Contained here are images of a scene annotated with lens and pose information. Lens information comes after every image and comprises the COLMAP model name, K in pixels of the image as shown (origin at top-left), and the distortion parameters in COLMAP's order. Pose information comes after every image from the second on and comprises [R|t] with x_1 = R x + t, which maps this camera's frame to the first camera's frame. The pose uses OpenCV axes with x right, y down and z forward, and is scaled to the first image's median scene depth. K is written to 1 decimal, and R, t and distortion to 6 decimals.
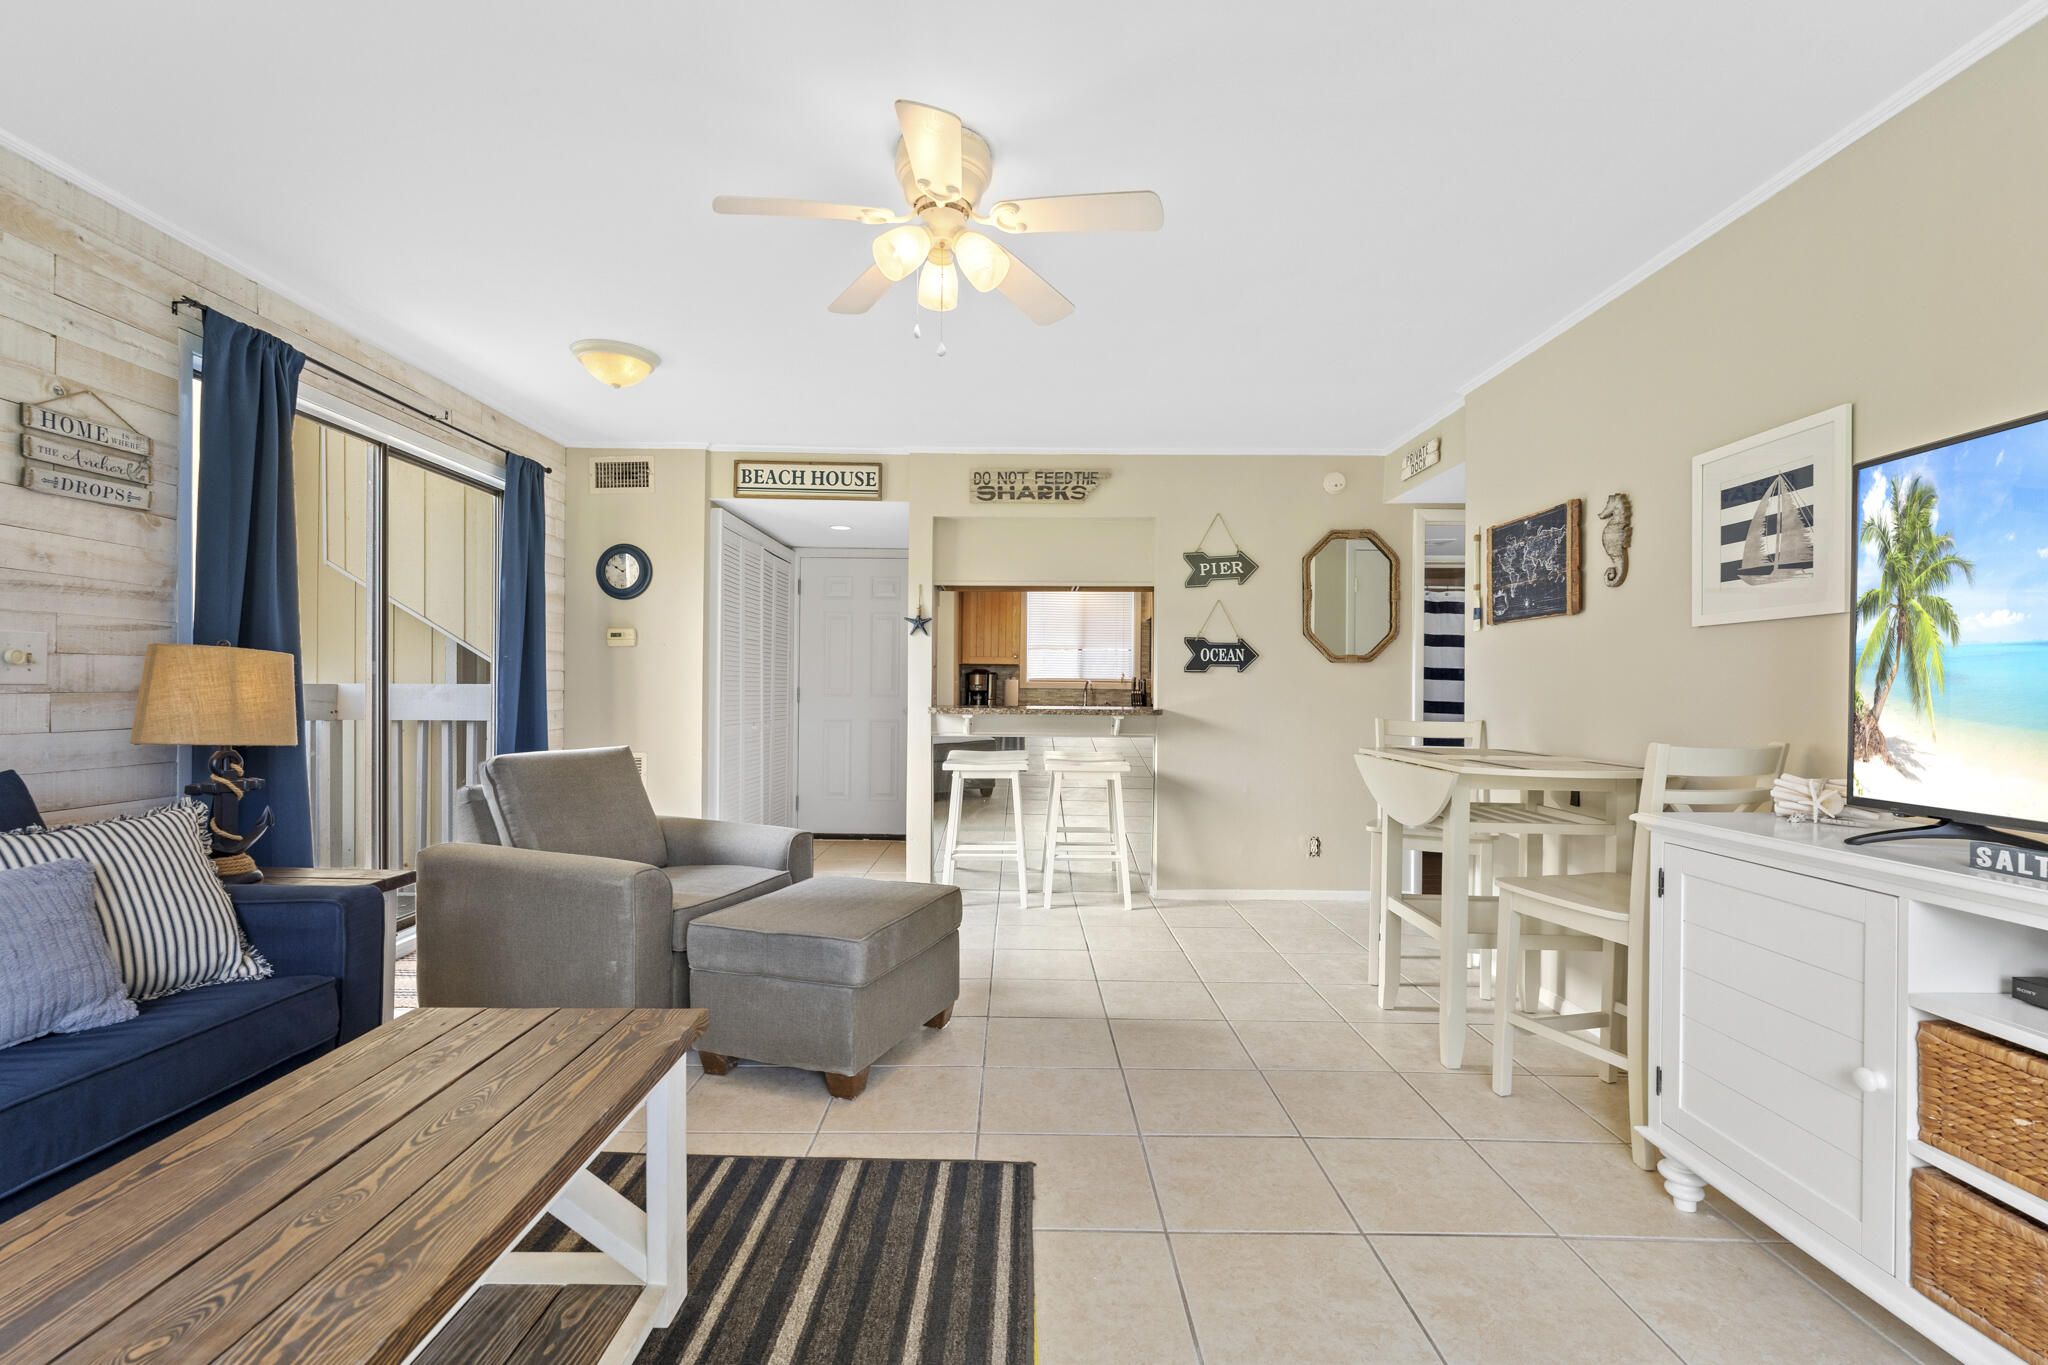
lens RADIAL K [[912.0, 0, 1010.8], [0, 912.0, 691.8], [0, 0, 1]] dist [-0.001695, -0.000064]
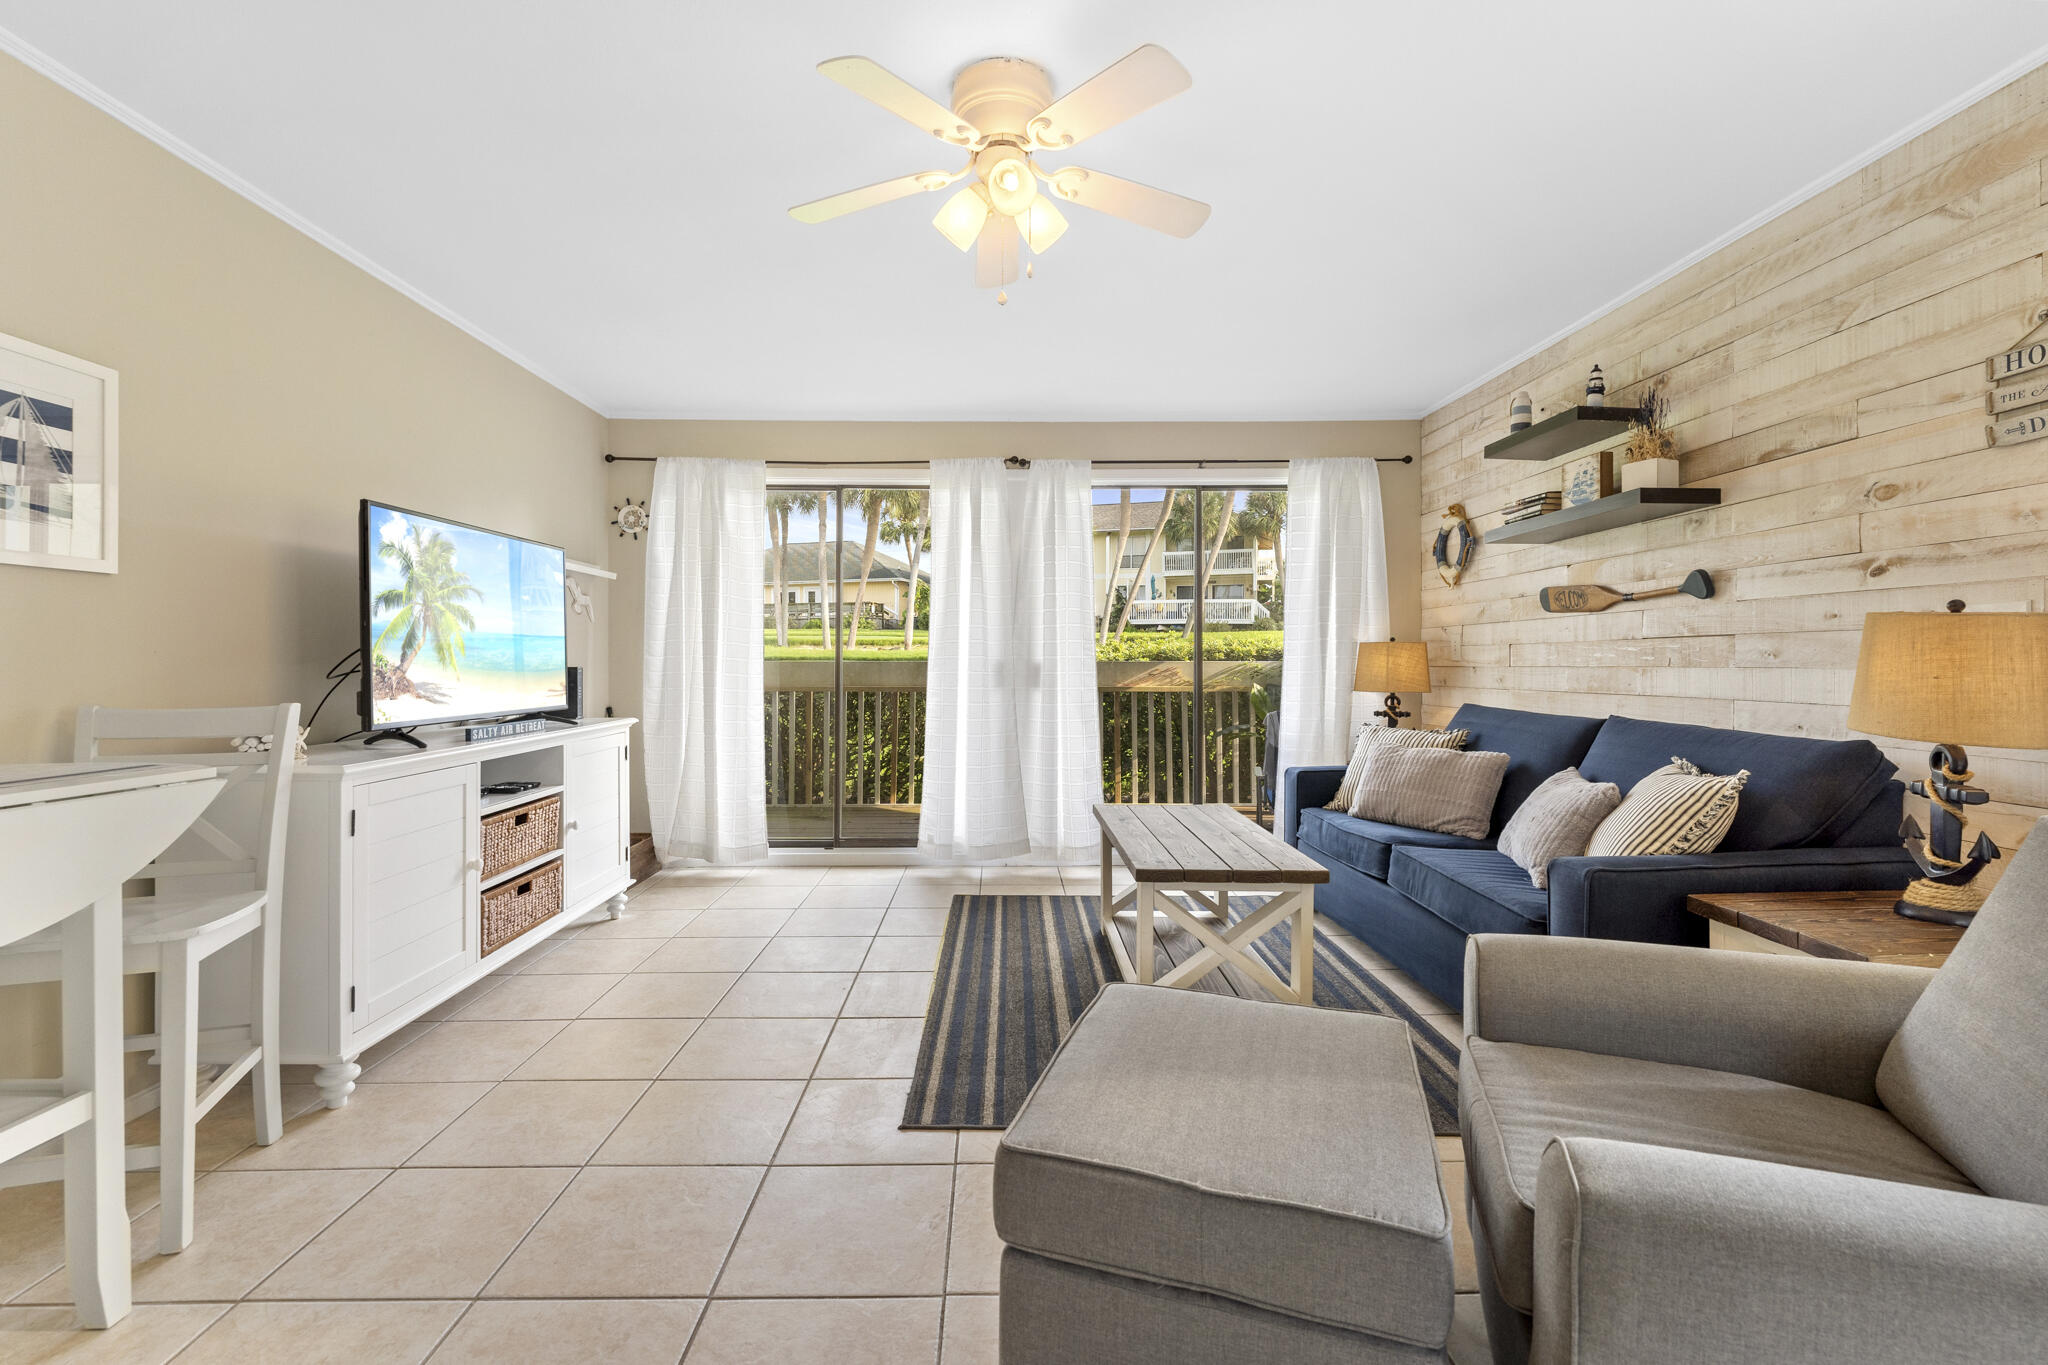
lens RADIAL K [[892.6, 0, 1015.0], [0, 892.6, 663.7], [0, 0, 1]] dist [-0.001659, -0.000066]
pose [[-0.999692, -0.008596, -0.023263, -0.062610], [-0.008706, 0.999951, 0.004622, 0.000037], [0.023222, 0.004823, -0.999719, 1.690159]]
